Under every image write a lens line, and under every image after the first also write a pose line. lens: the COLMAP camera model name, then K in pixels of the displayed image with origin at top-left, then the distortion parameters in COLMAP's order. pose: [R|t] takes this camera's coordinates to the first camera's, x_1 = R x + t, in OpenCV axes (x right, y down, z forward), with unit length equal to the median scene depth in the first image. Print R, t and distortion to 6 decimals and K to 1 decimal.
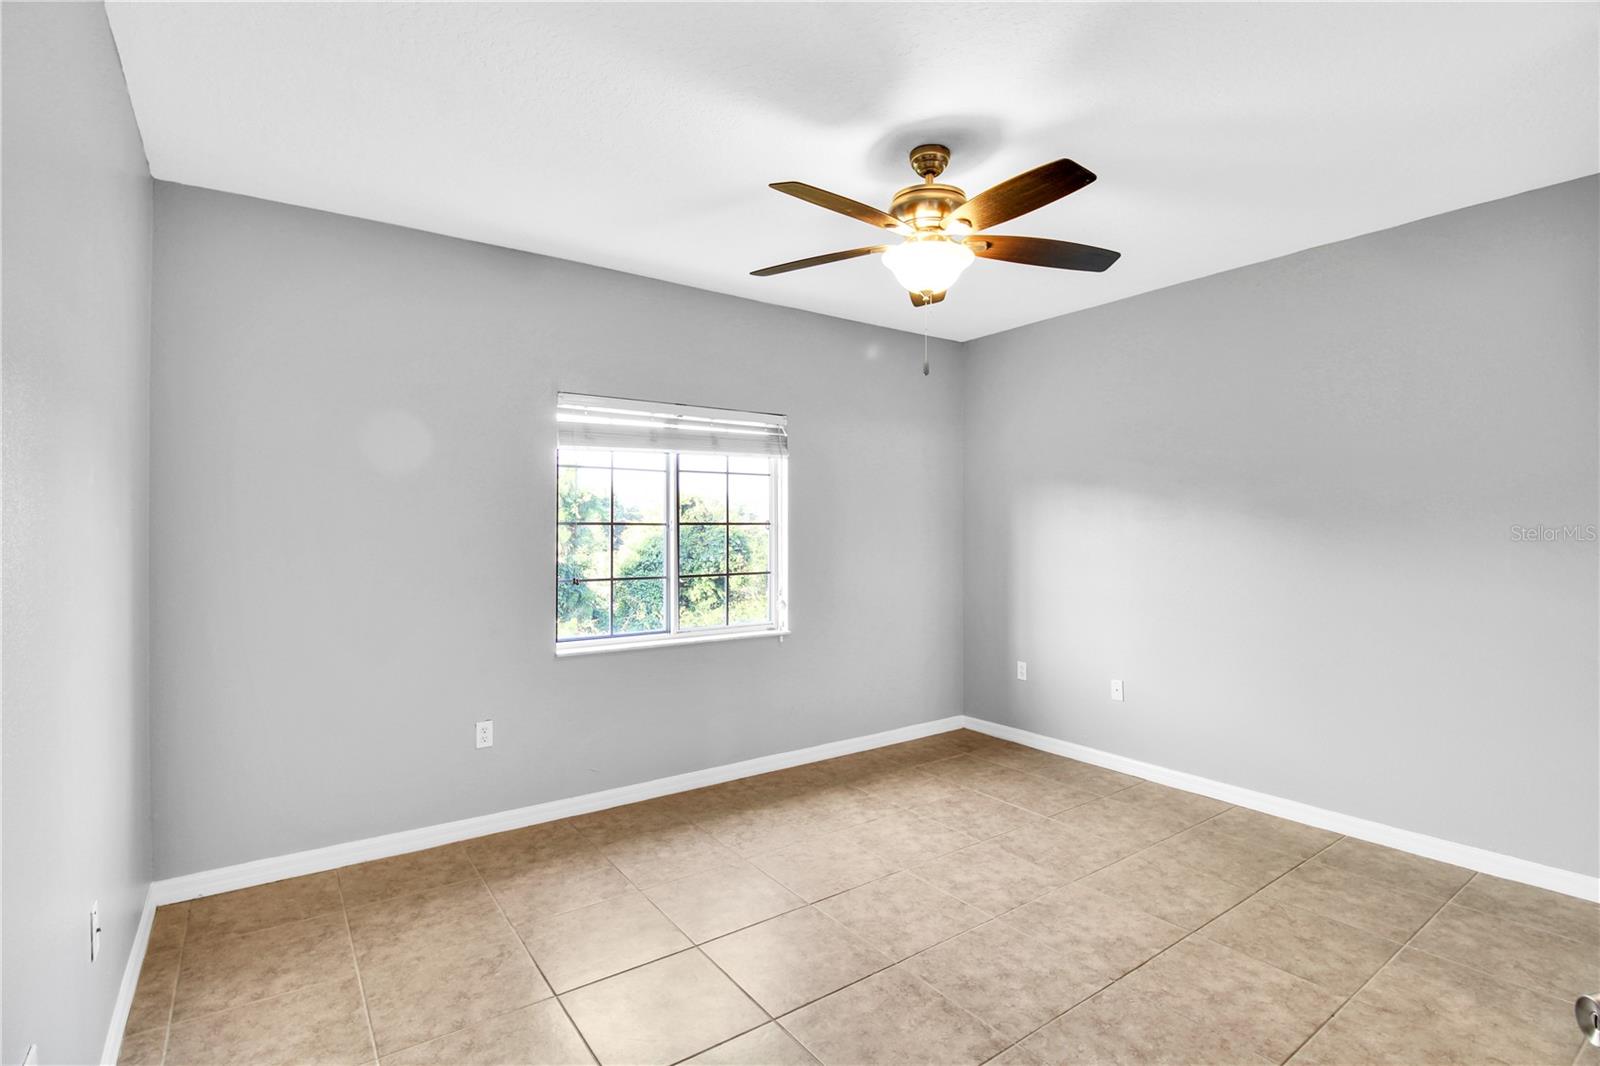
lens RADIAL K [[751.8, 0, 791.7], [0, 751.8, 532.8], [0, 0, 1]] dist [-0.000896, -0.007516]
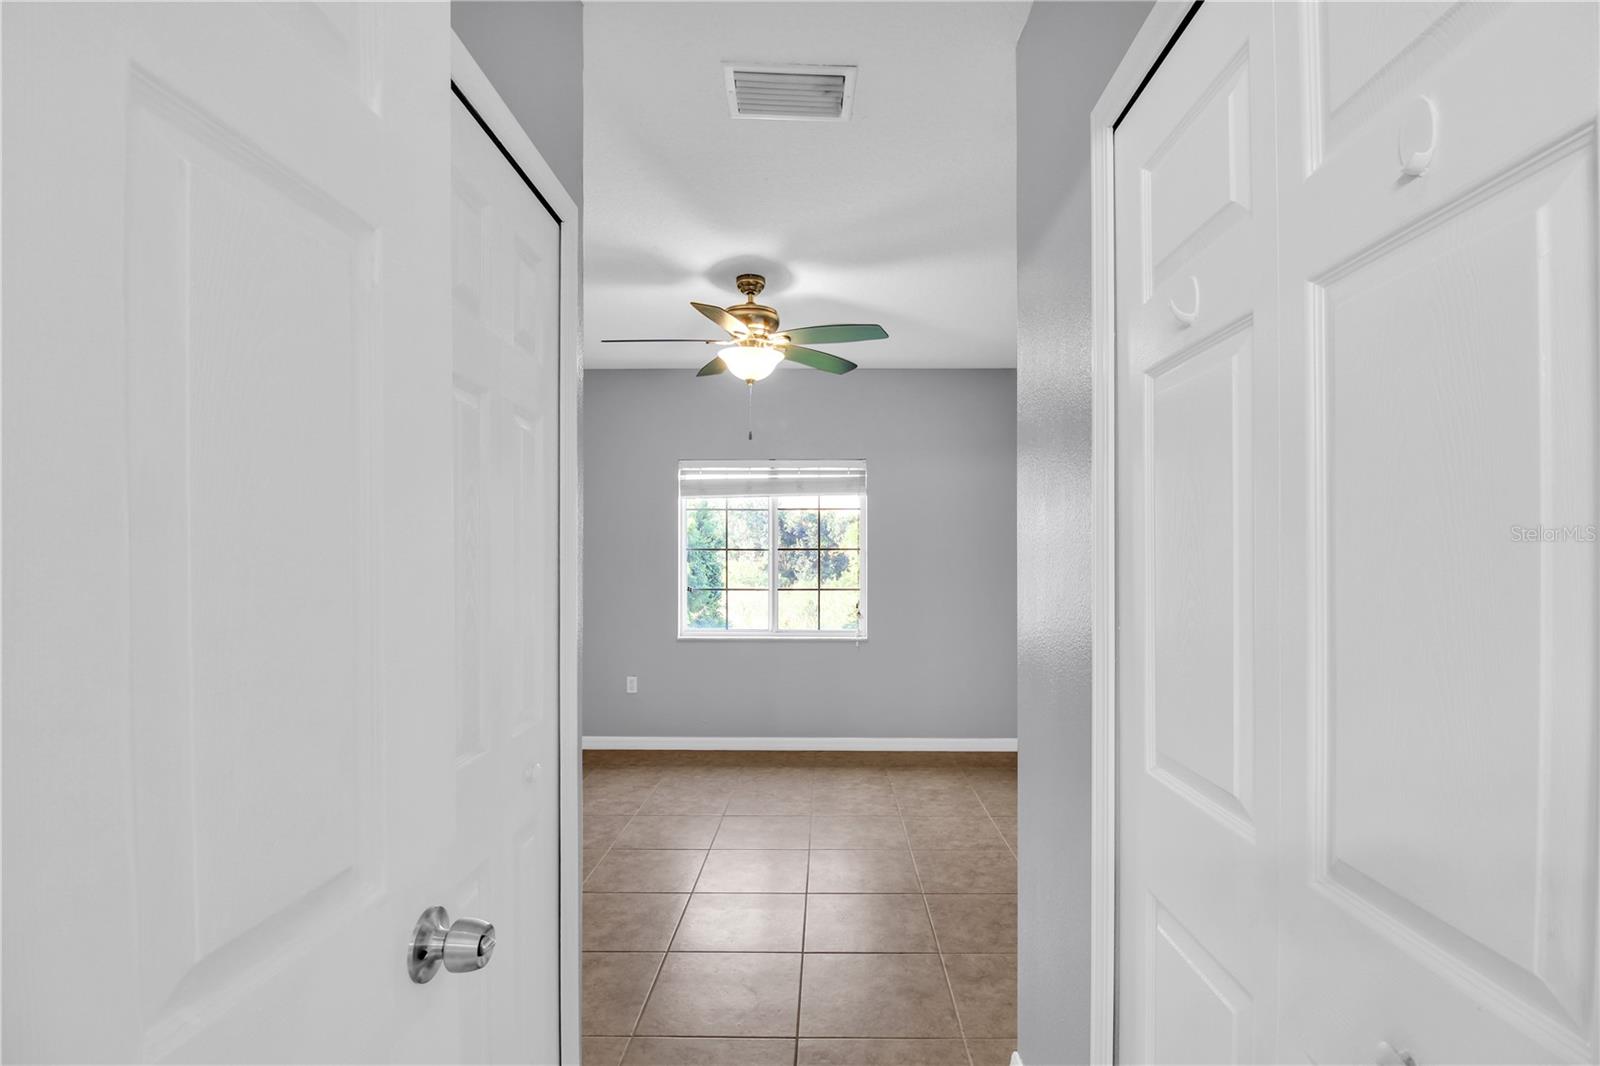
lens RADIAL K [[751.8, 0, 804.1], [0, 751.8, 540.1], [0, 0, 1]] dist [-0.000896, -0.007516]
pose [[0.801897, -0.012322, -0.597335, 0.728202], [-0.007215, 0.999515, -0.030303, 0.013158], [0.597418, 0.028610, 0.801419, -0.041344]]
